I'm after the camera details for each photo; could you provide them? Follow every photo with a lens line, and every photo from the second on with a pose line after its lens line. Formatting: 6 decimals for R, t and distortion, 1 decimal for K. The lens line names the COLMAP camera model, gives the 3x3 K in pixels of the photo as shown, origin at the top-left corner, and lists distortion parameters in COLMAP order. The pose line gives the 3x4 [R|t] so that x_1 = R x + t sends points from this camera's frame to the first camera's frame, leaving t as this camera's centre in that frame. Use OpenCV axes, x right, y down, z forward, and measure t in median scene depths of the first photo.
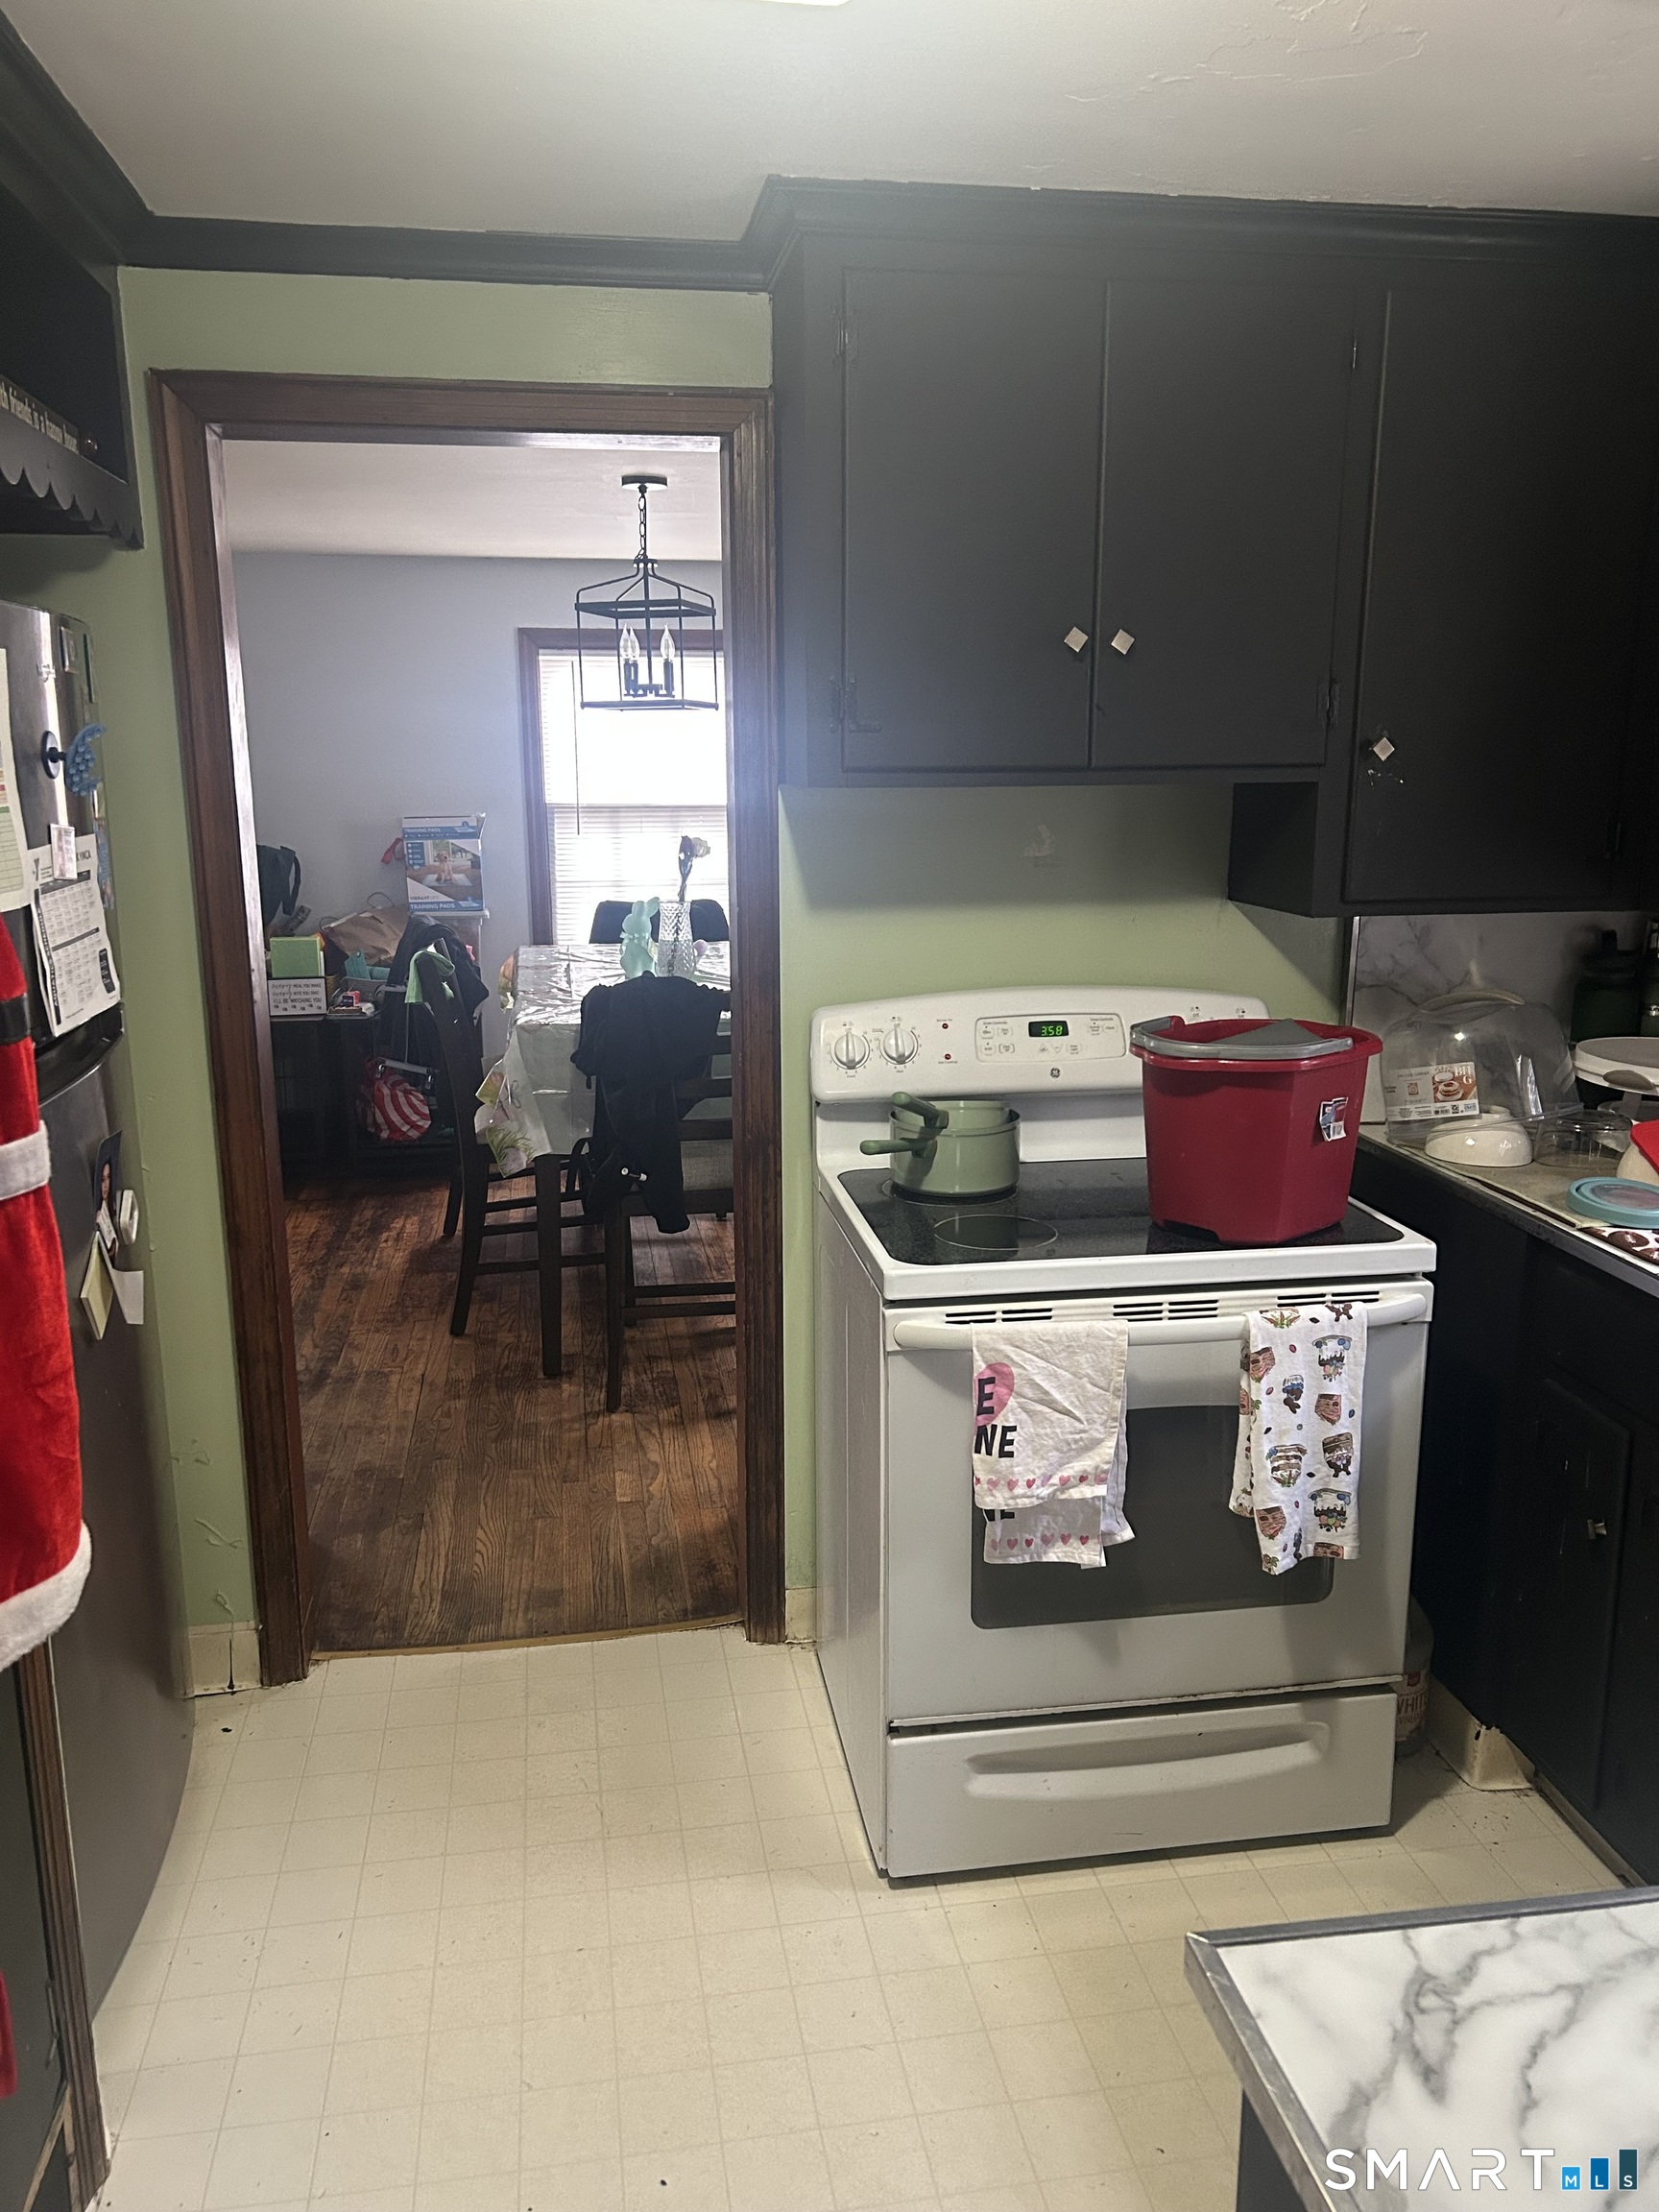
lens RADIAL K [[1635.9, 0, 831.2], [0, 1635.9, 1102.2], [0, 0, 1]] dist [-0.008490, -0.056152]
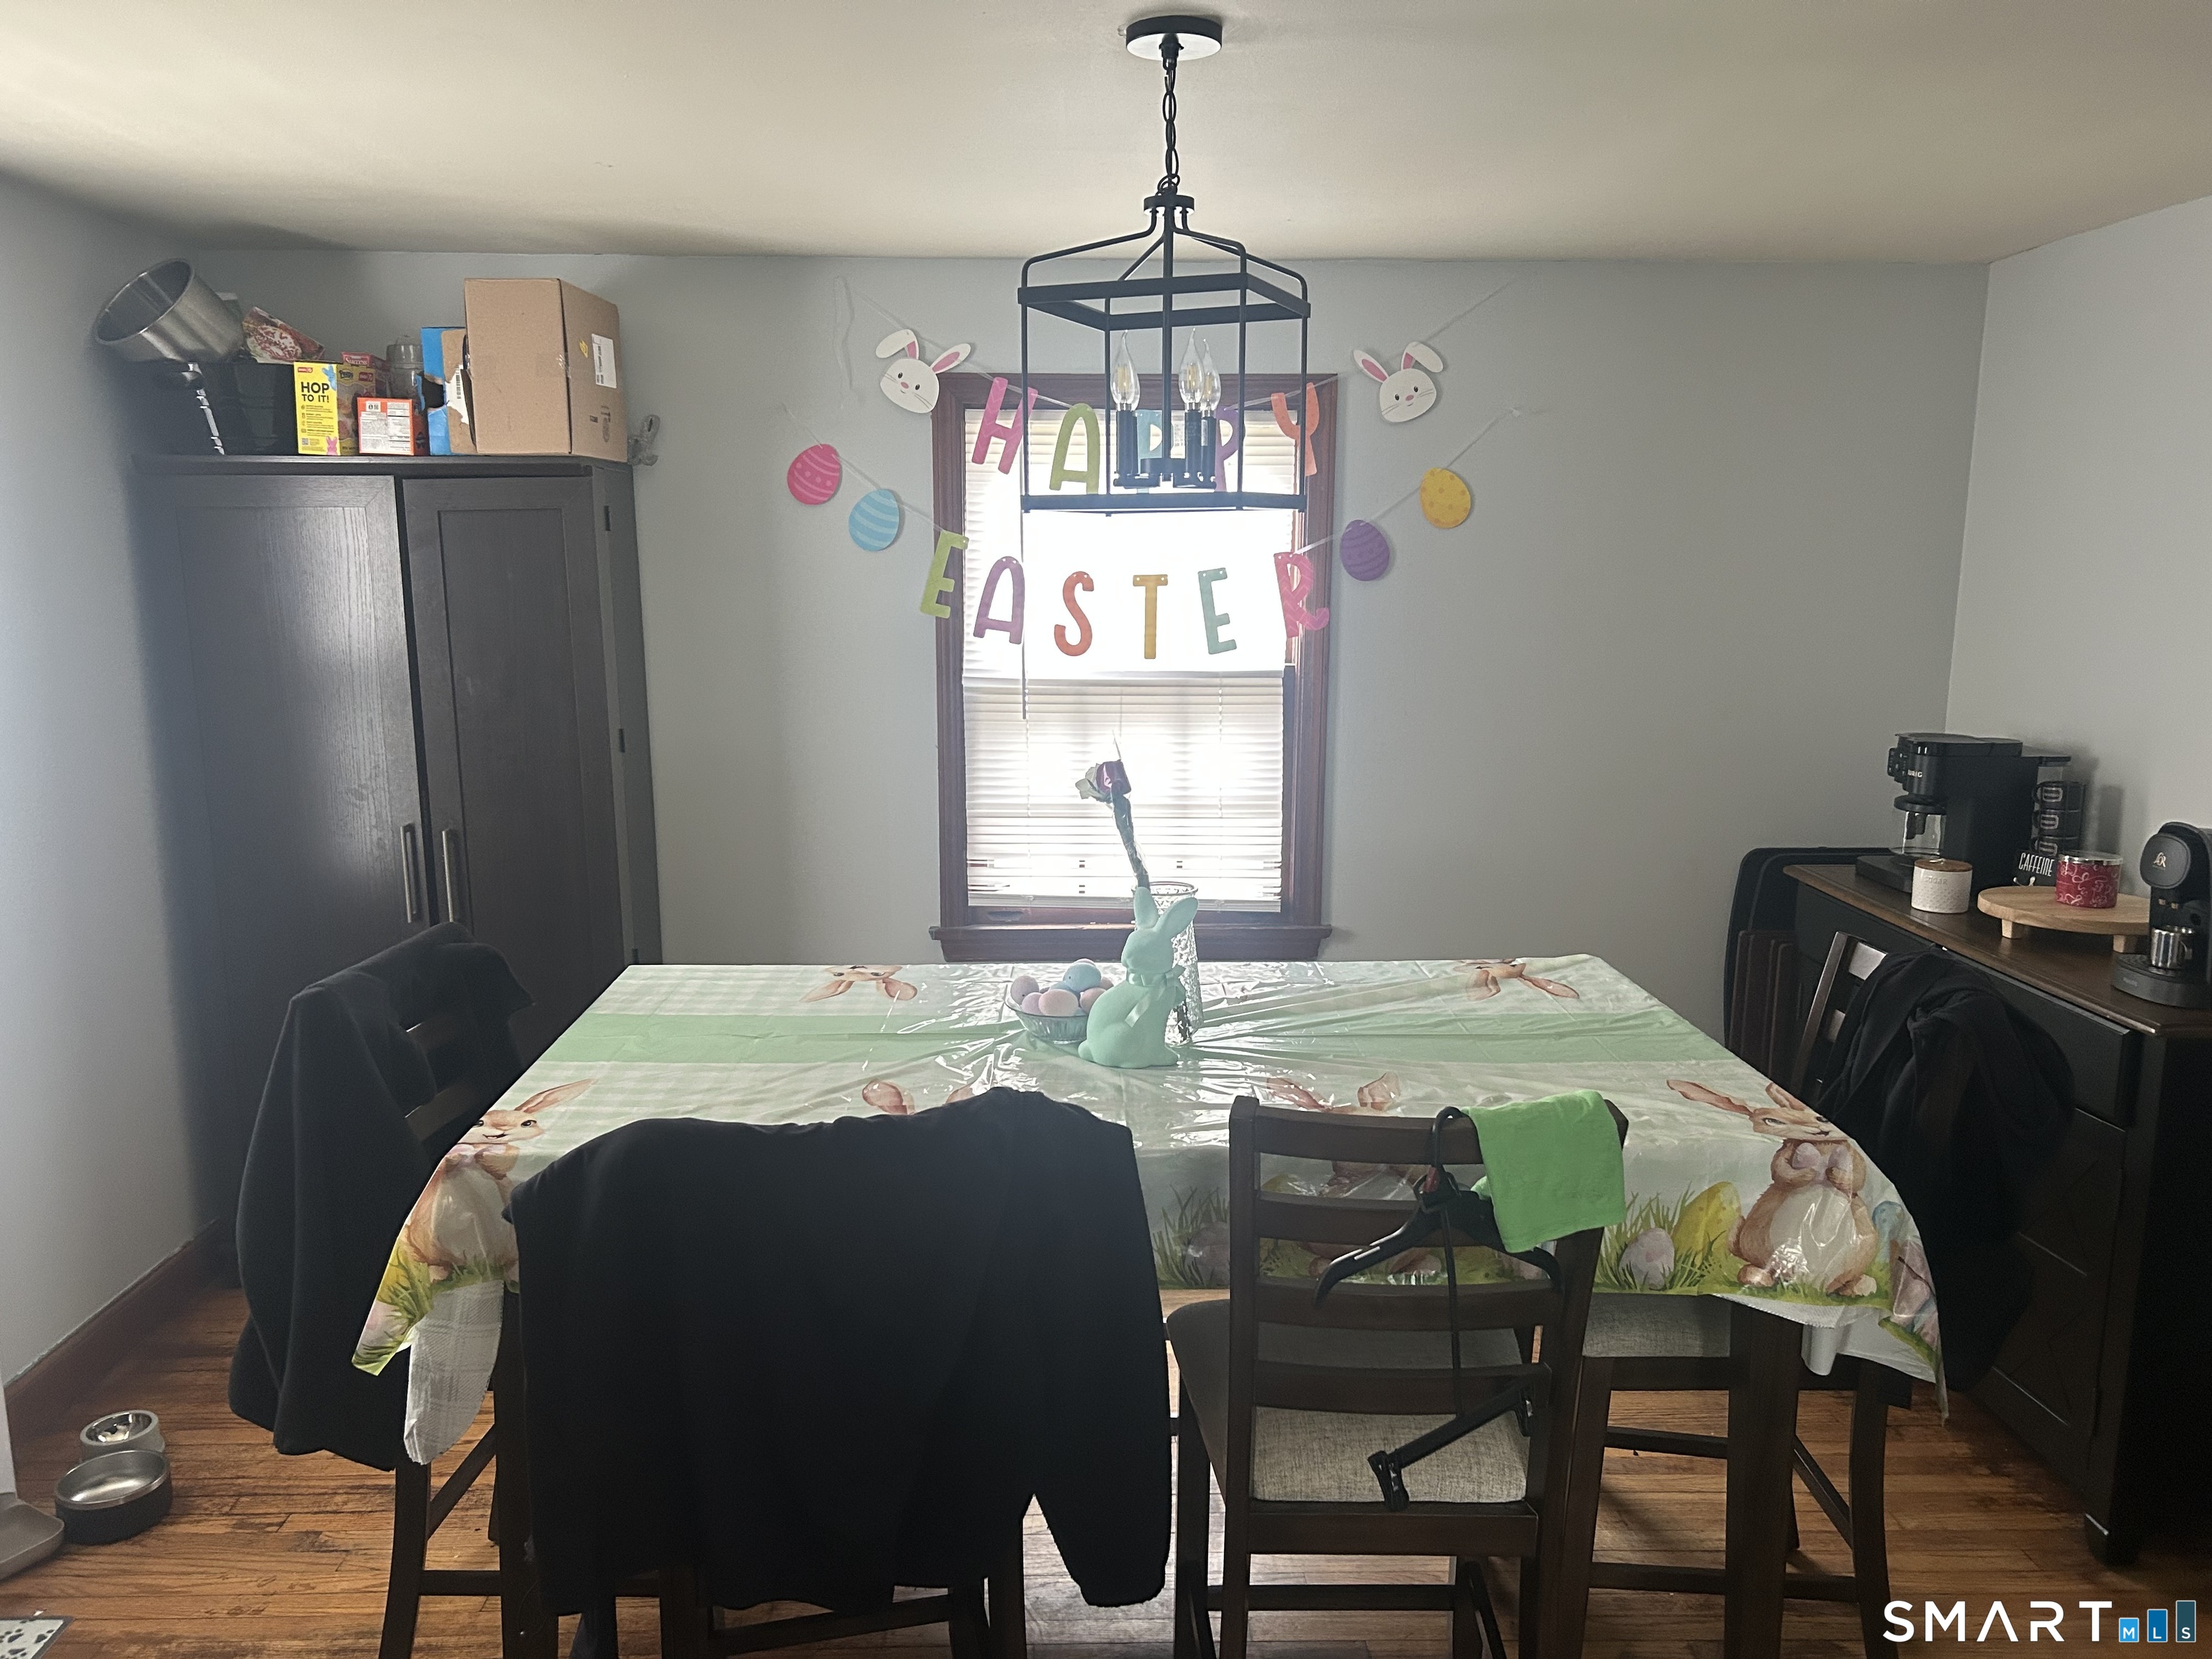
lens RADIAL K [[1635.9, 0, 1101.5], [0, 1635.9, 828.6], [0, 0, 1]] dist [-0.008490, -0.056152]
pose [[0.991397, 0.035560, -0.125966, -0.063711], [-0.040152, 0.998611, -0.034103, -0.125522], [0.124579, 0.038867, 0.991448, 0.506427]]
